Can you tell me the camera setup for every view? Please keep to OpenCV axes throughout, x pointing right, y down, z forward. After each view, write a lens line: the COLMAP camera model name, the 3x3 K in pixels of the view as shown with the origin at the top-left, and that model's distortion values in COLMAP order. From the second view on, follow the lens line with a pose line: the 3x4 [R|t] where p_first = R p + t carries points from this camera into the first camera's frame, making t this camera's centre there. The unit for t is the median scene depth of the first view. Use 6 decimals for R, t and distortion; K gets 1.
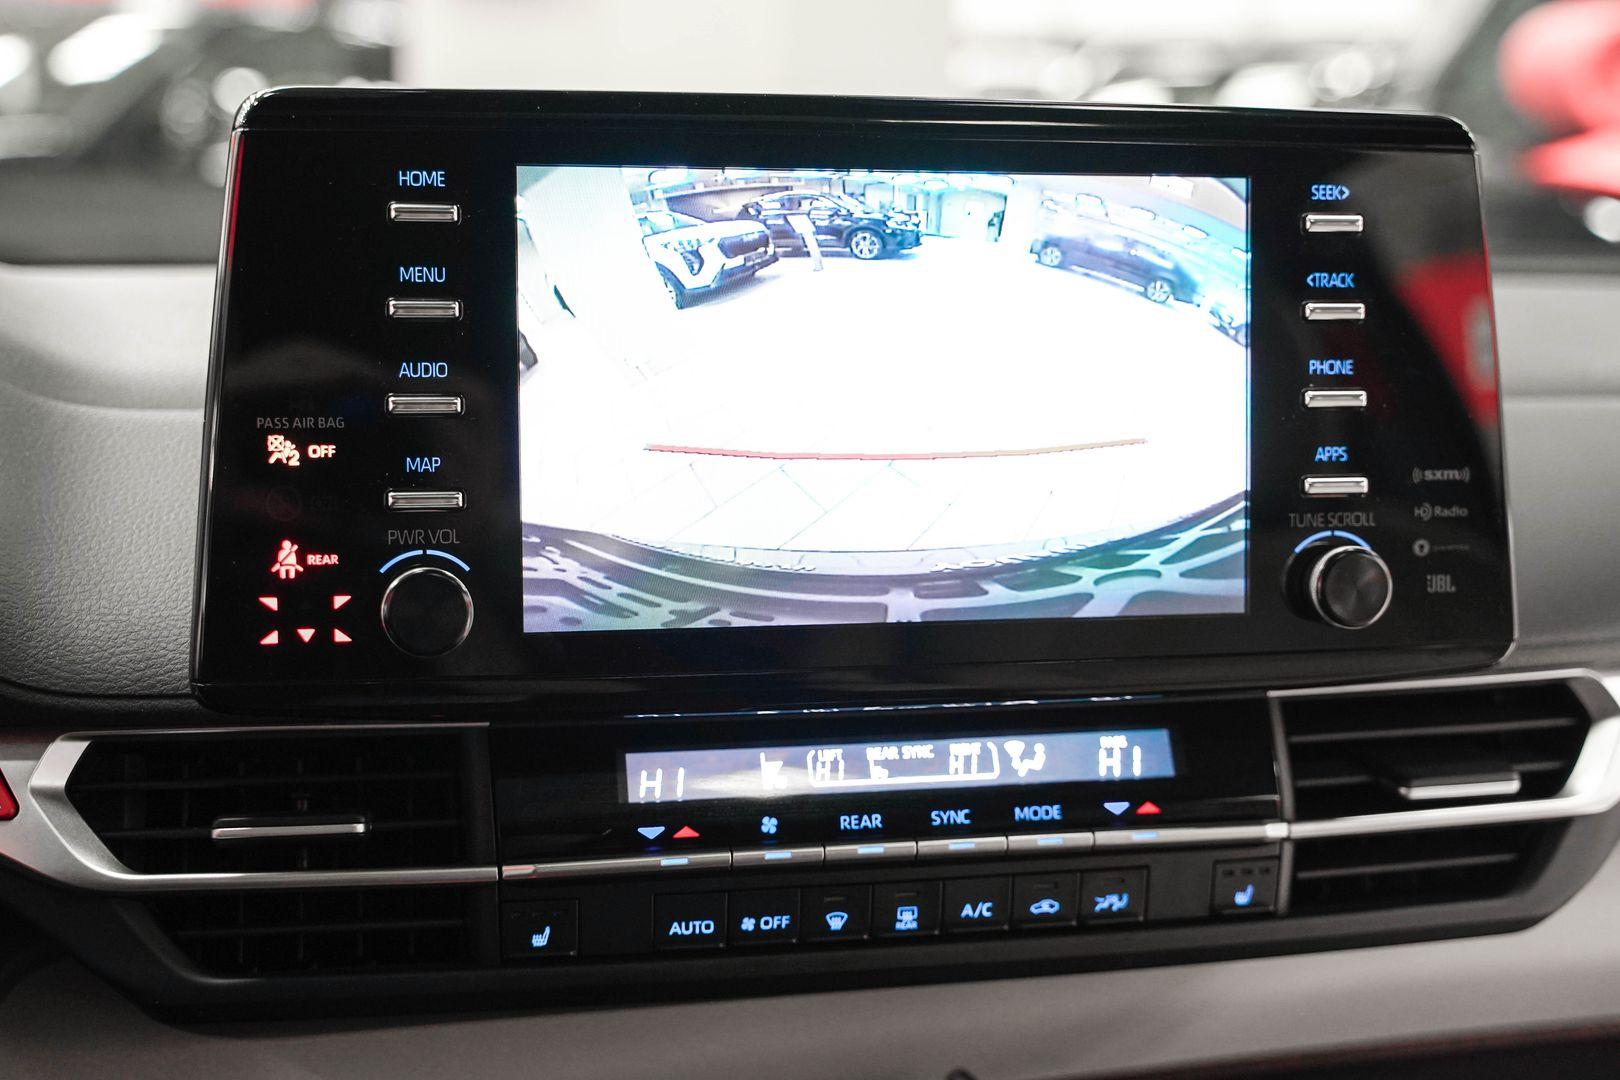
lens RADIAL K [[2124.8, 0, 780.1], [0, 2124.8, 538.7], [0, 0, 1]] dist [-0.017626, 0.582317]
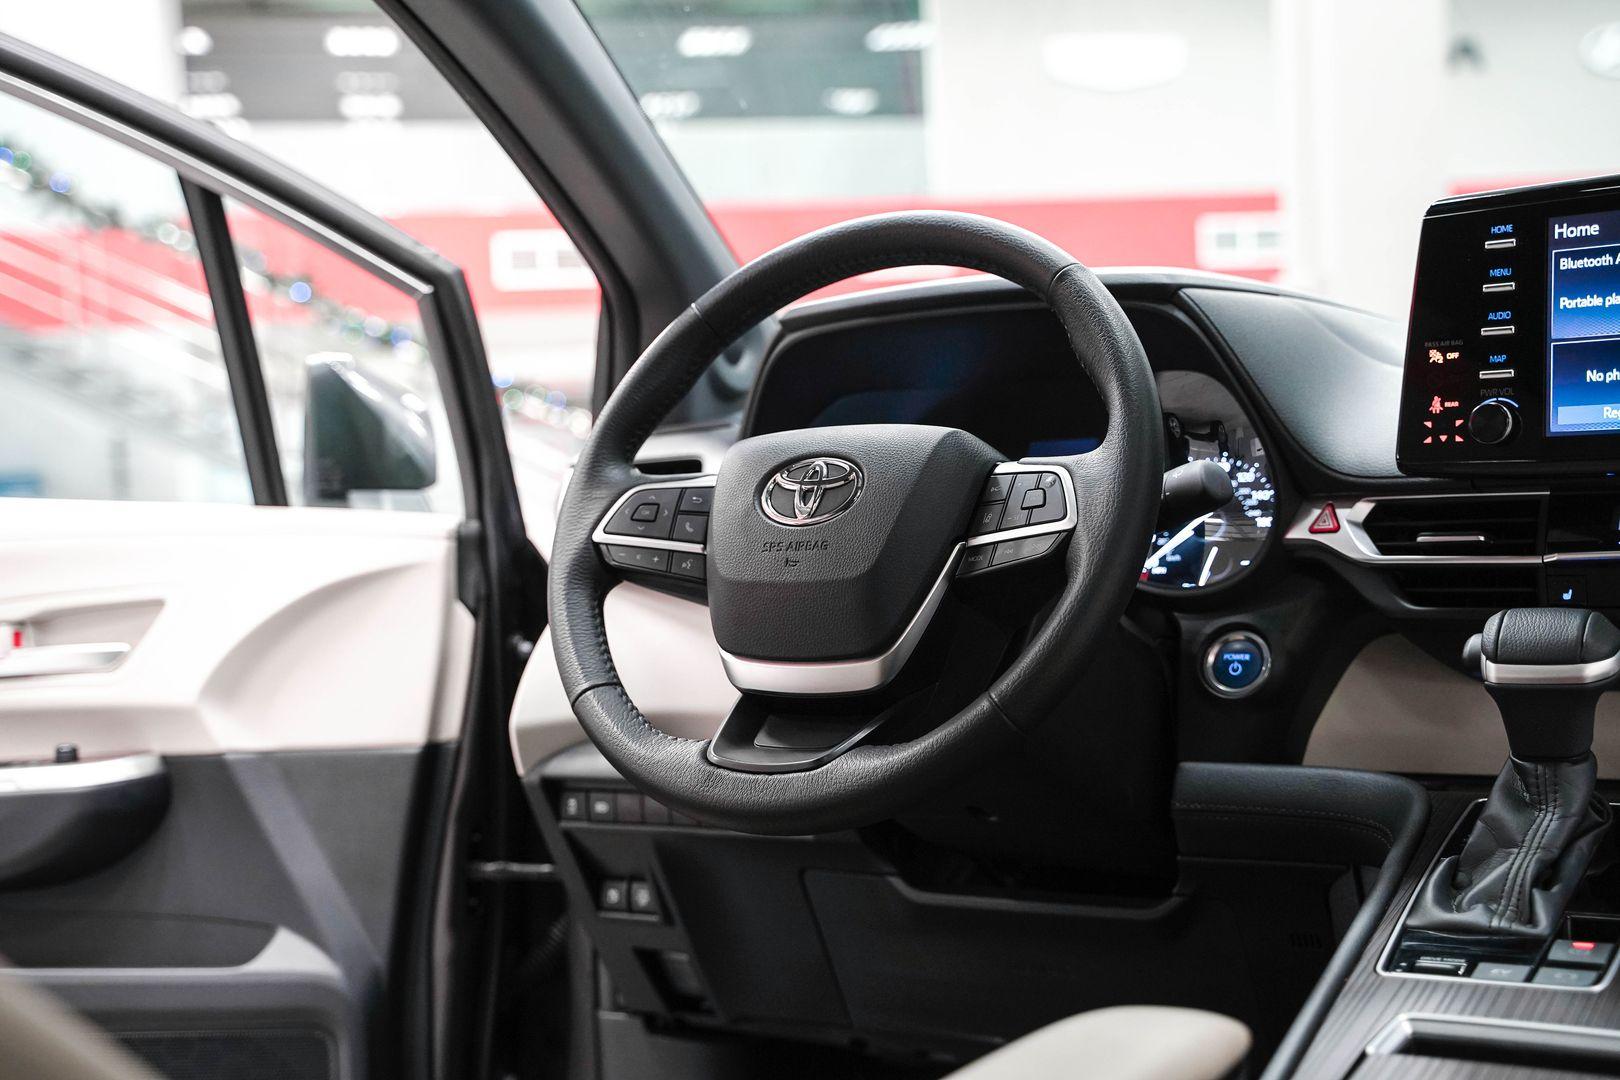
lens RADIAL K [[2076.8, 0, 810.0], [0, 2076.8, 540.0], [0, 0, 1]] dist [0.011841, 0.255438]
pose [[0.655386, -0.021812, -0.754979, 0.893843], [-0.074339, 0.992867, -0.093217, 0.365868], [0.751627, 0.117218, 0.649089, -0.813706]]
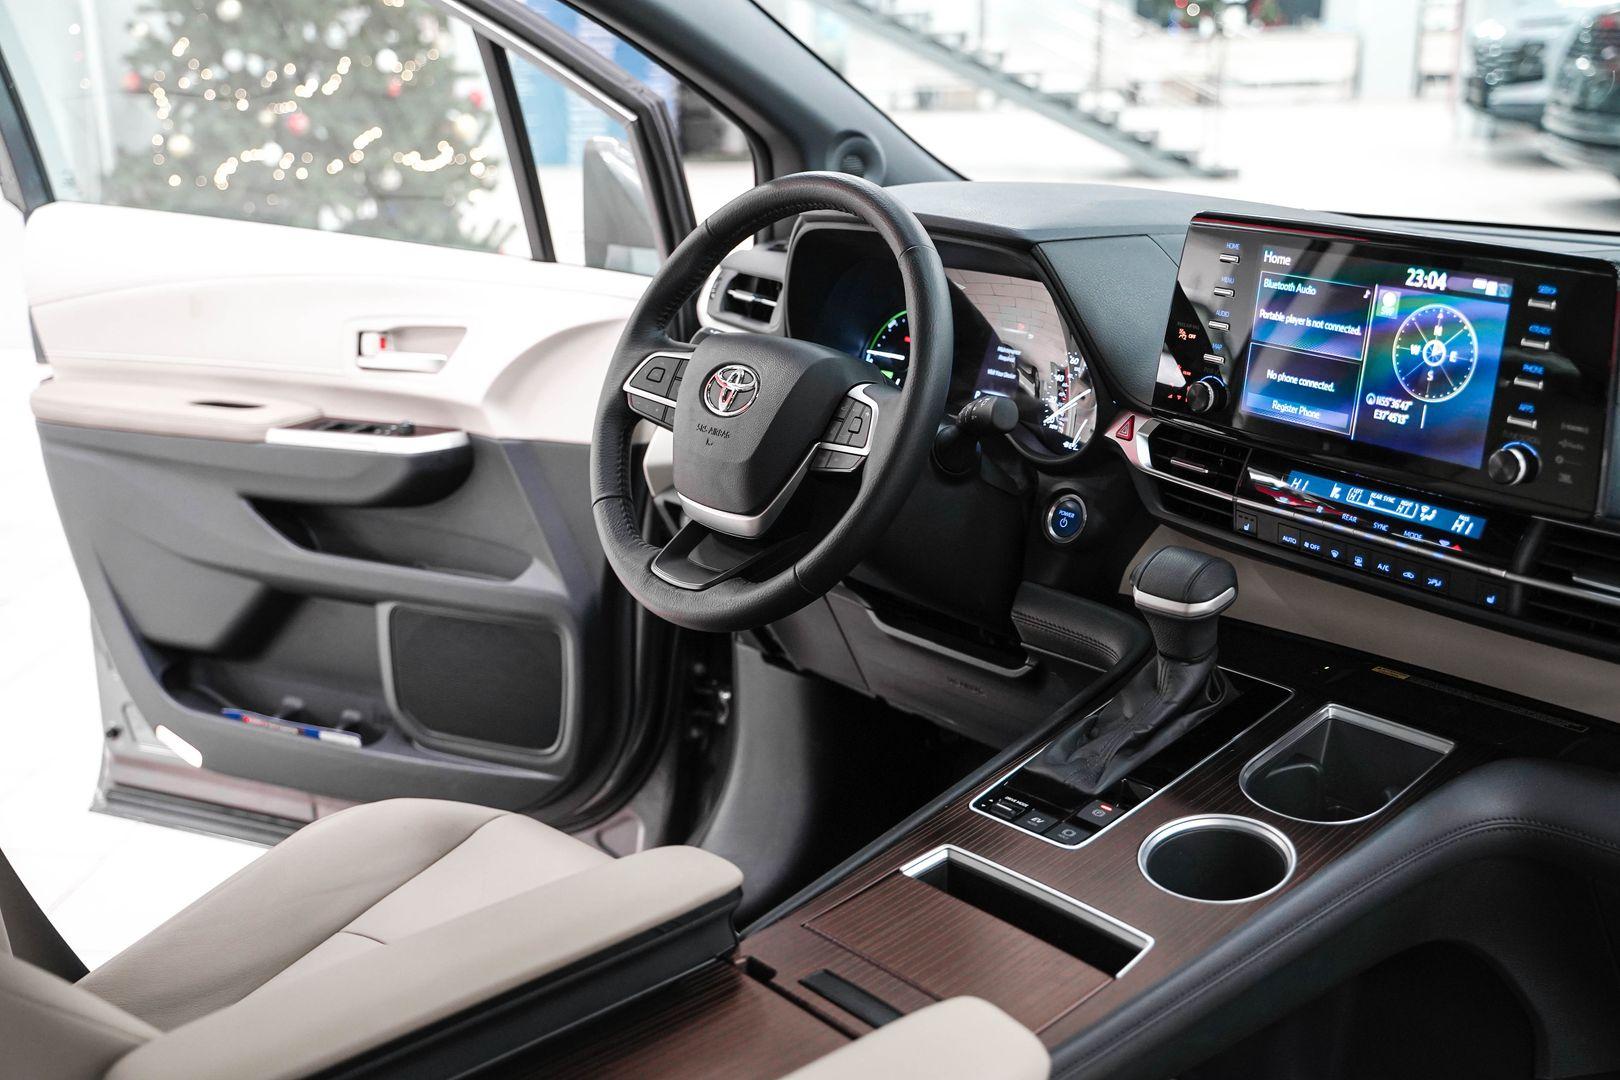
lens RADIAL K [[1773.3, 0, 810.0], [0, 1773.3, 540.0], [0, 0, 1]] dist [-0.015082, 0.062886]
pose [[0.395207, 0.252740, -0.883139, 1.629794], [-0.135145, 0.966941, 0.216245, -0.205229], [0.908596, 0.033890, 0.416298, -0.436005]]
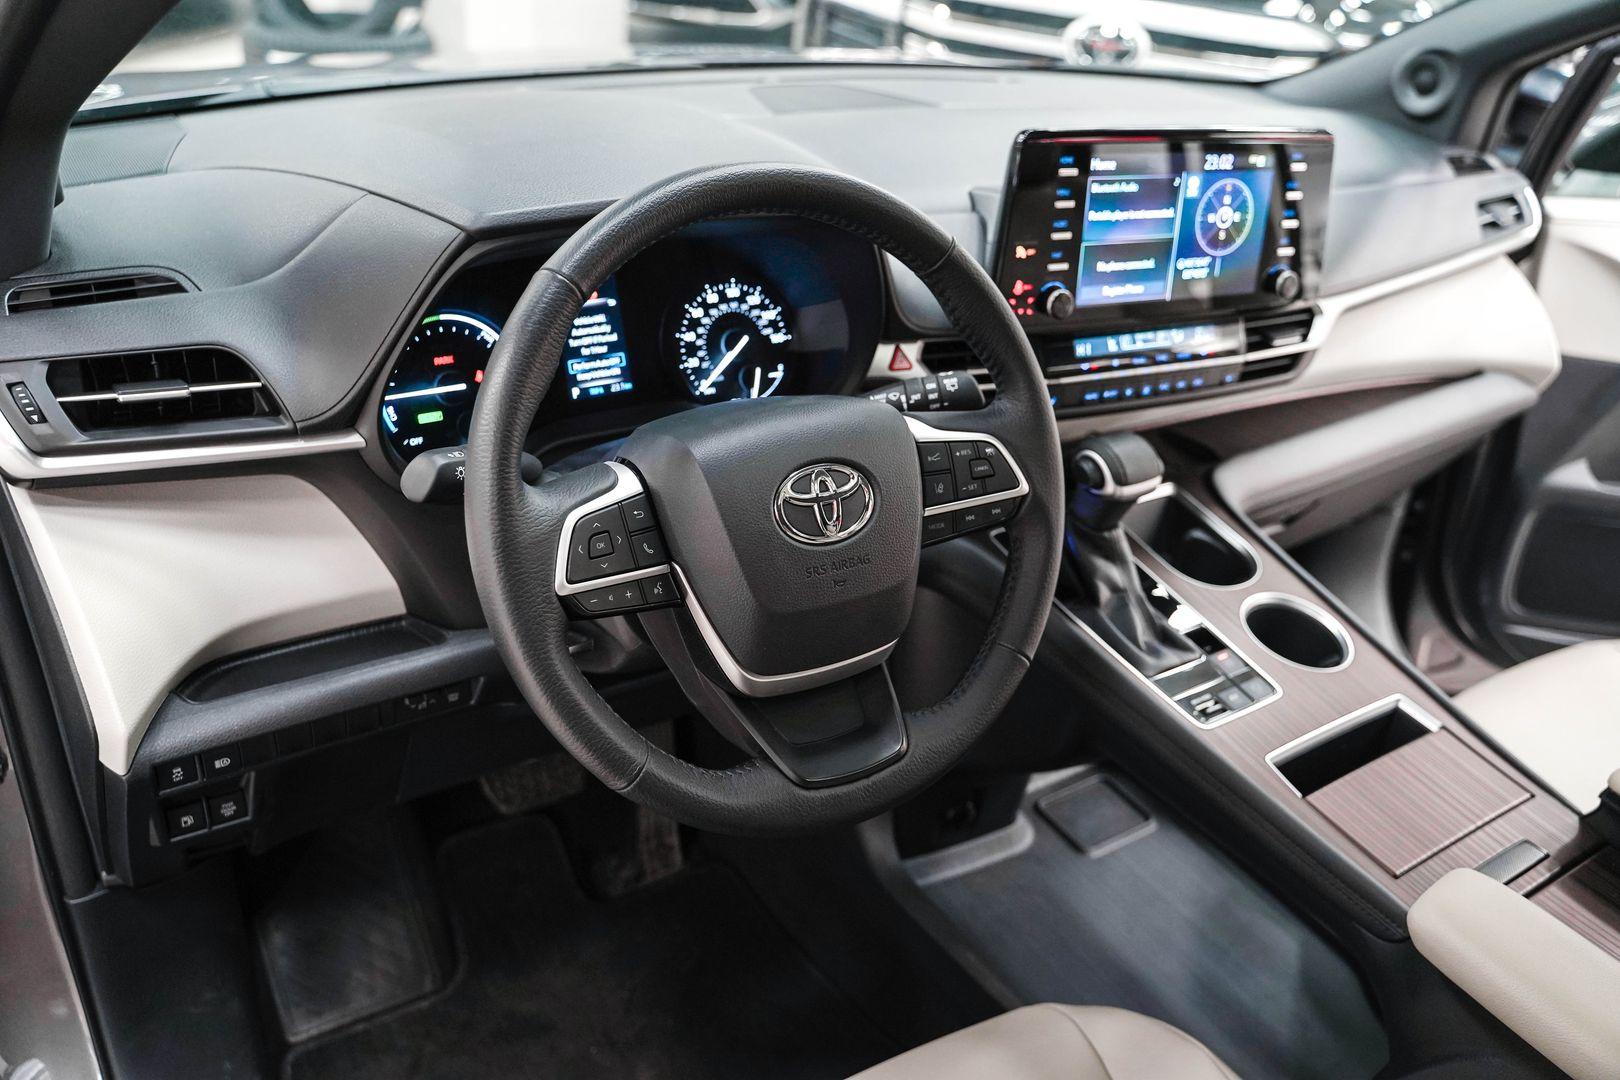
lens RADIAL K [[1306.8, 0, 800.8], [0, 1306.8, 538.5], [0, 0, 1]] dist [-0.112578, 0.092077]
pose [[0.963557, -0.063954, 0.259748, -0.944485], [-0.031915, 0.936582, 0.348992, -0.266544], [-0.265594, -0.344563, 0.900409, -0.655799]]
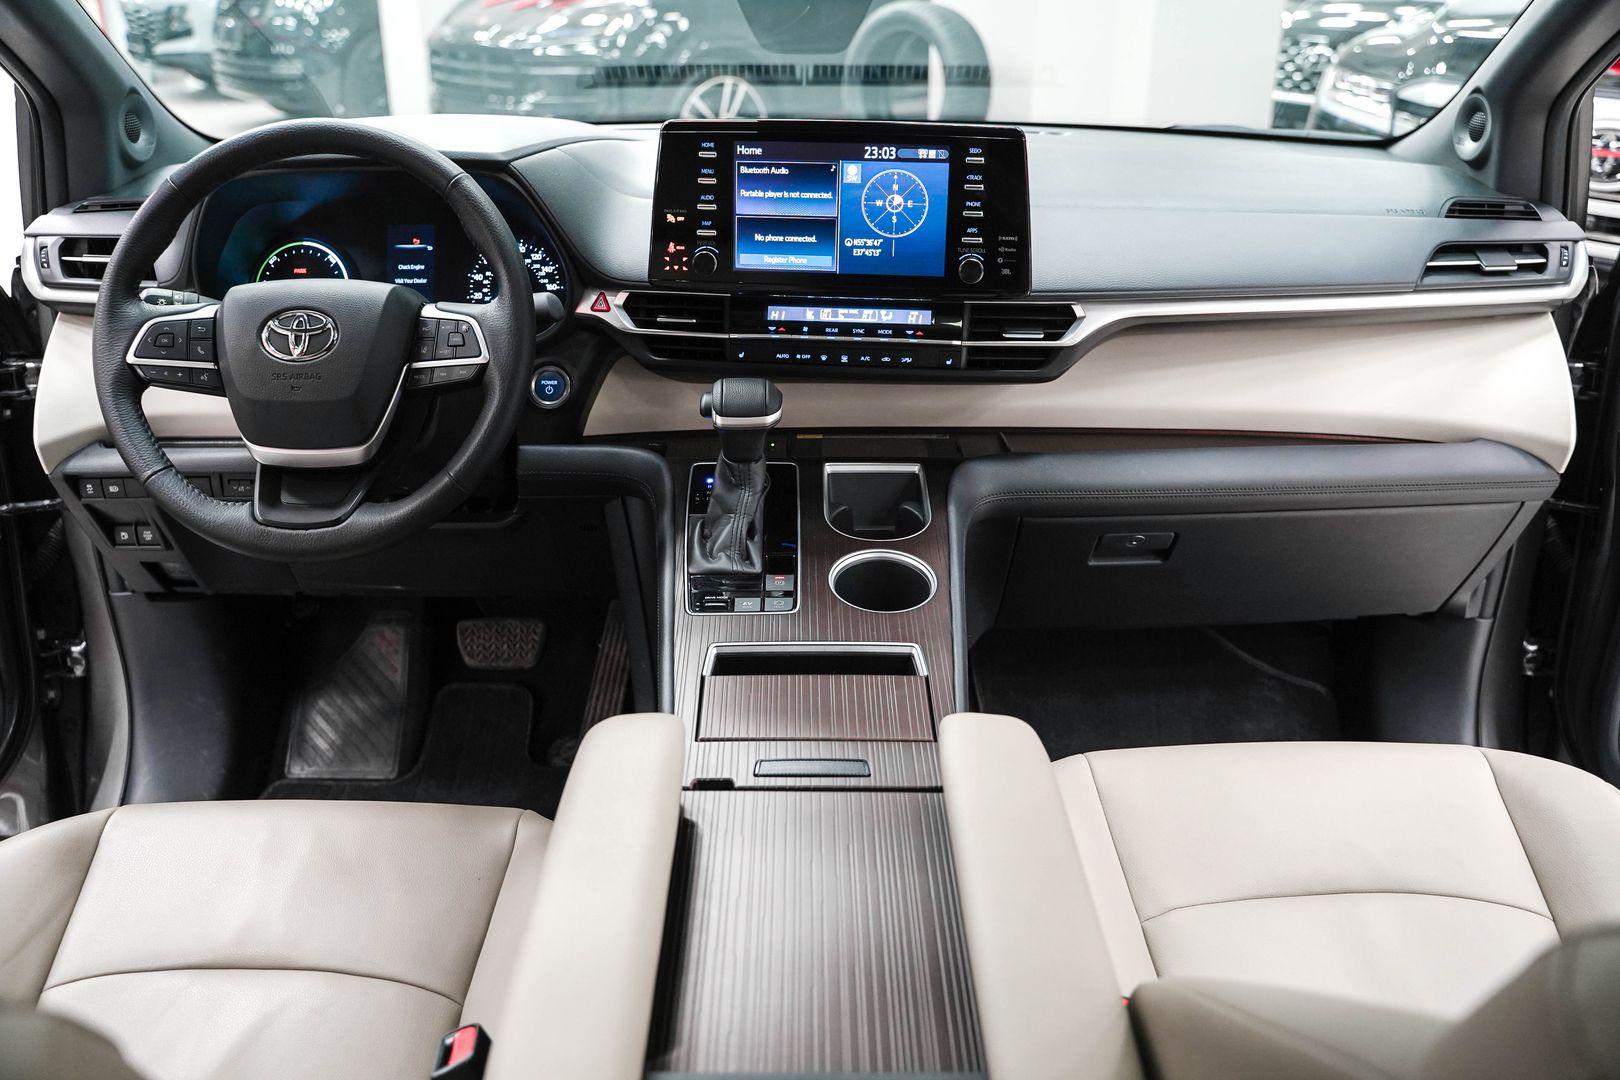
lens RADIAL K [[1306.8, 0, 800.8], [0, 1306.8, 538.5], [0, 0, 1]] dist [-0.112578, 0.092077]
pose [[0.951349, 0.118256, -0.284517, 0.642514], [-0.041606, 0.964262, 0.261664, -0.095402], [0.305292, -0.237096, 0.922270, -1.079501]]
